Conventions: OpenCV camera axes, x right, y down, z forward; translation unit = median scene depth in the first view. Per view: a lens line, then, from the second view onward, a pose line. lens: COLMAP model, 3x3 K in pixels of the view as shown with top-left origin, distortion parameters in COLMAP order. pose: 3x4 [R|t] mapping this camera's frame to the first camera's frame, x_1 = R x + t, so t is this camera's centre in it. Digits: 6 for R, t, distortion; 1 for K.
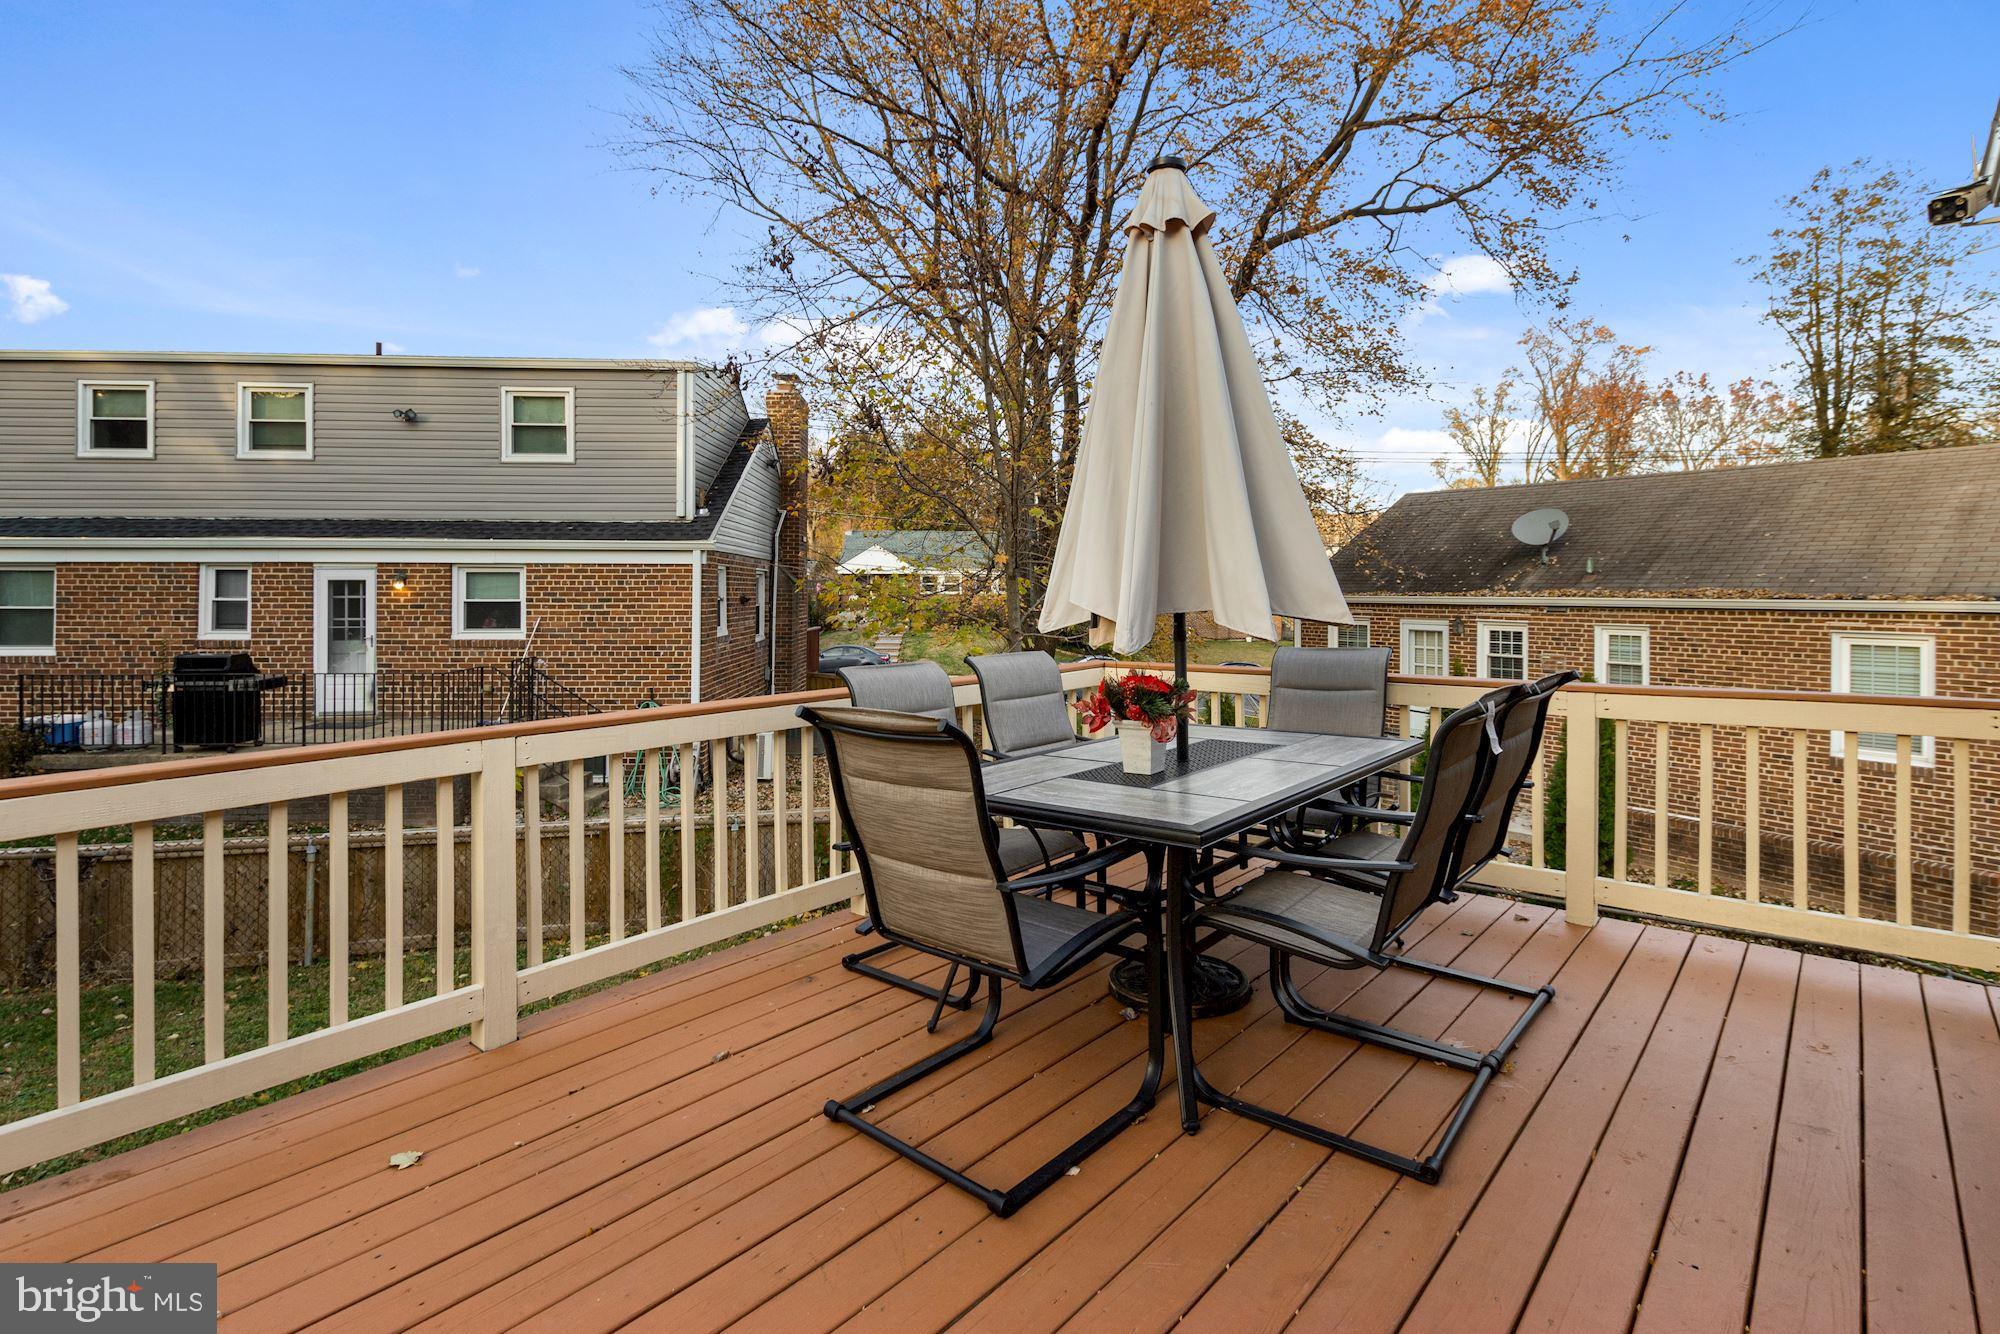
lens RADIAL K [[928.8, 0, 1013.4], [0, 928.8, 603.8], [0, 0, 1]] dist [0.005644, -0.002956]
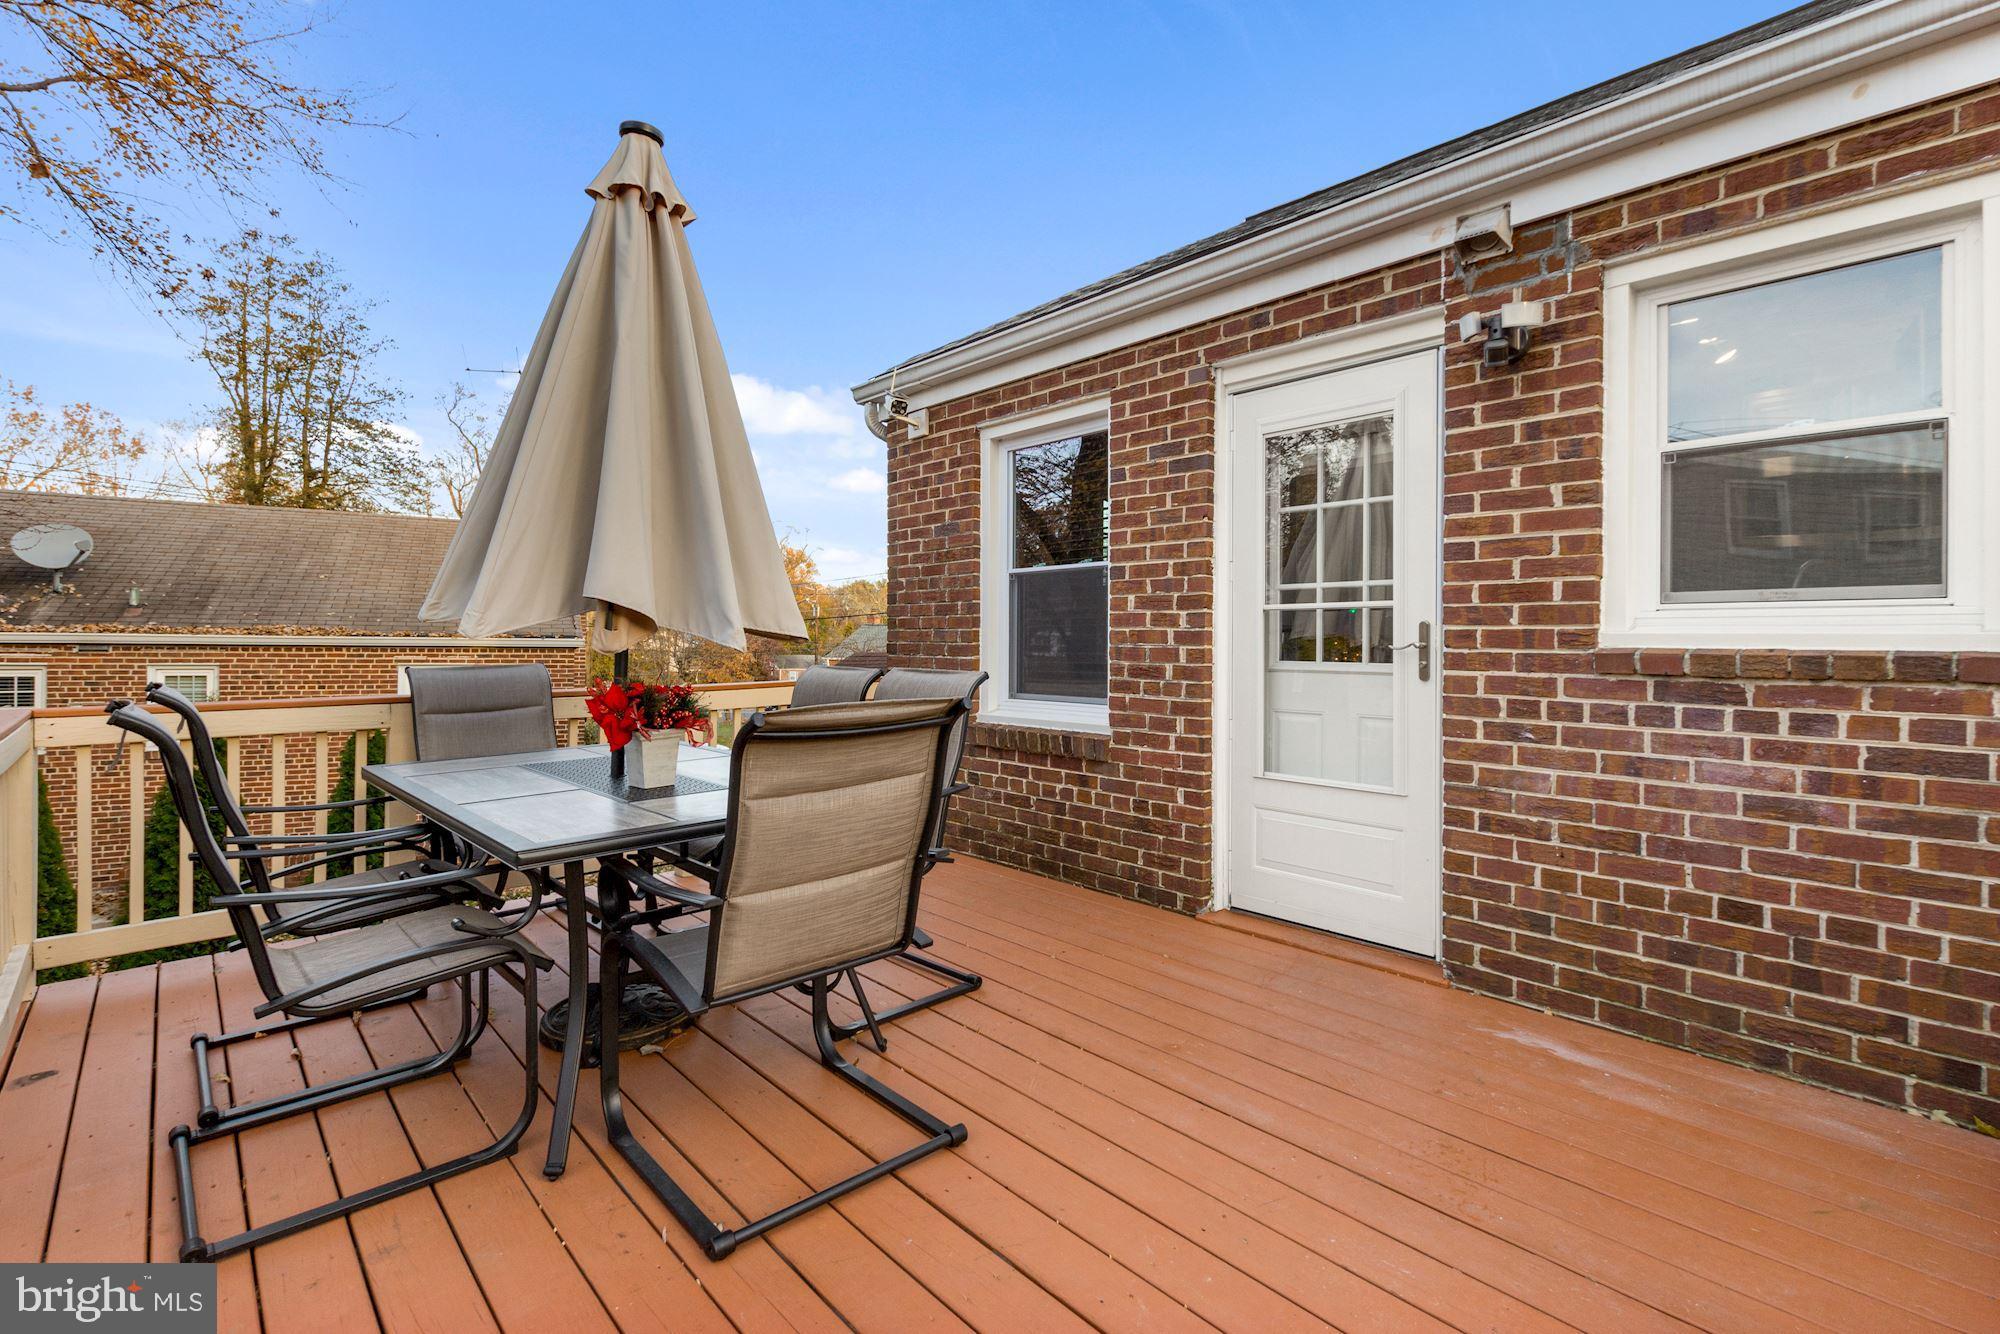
lens RADIAL K [[928.8, 0, 990.7], [0, 928.8, 652.2], [0, 0, 1]] dist [0.005644, -0.002956]
pose [[0.116012, -0.007942, 0.993216, -0.154302], [0.006082, 0.999955, 0.007286, 0.009011], [-0.993229, 0.005195, 0.116055, 0.115456]]
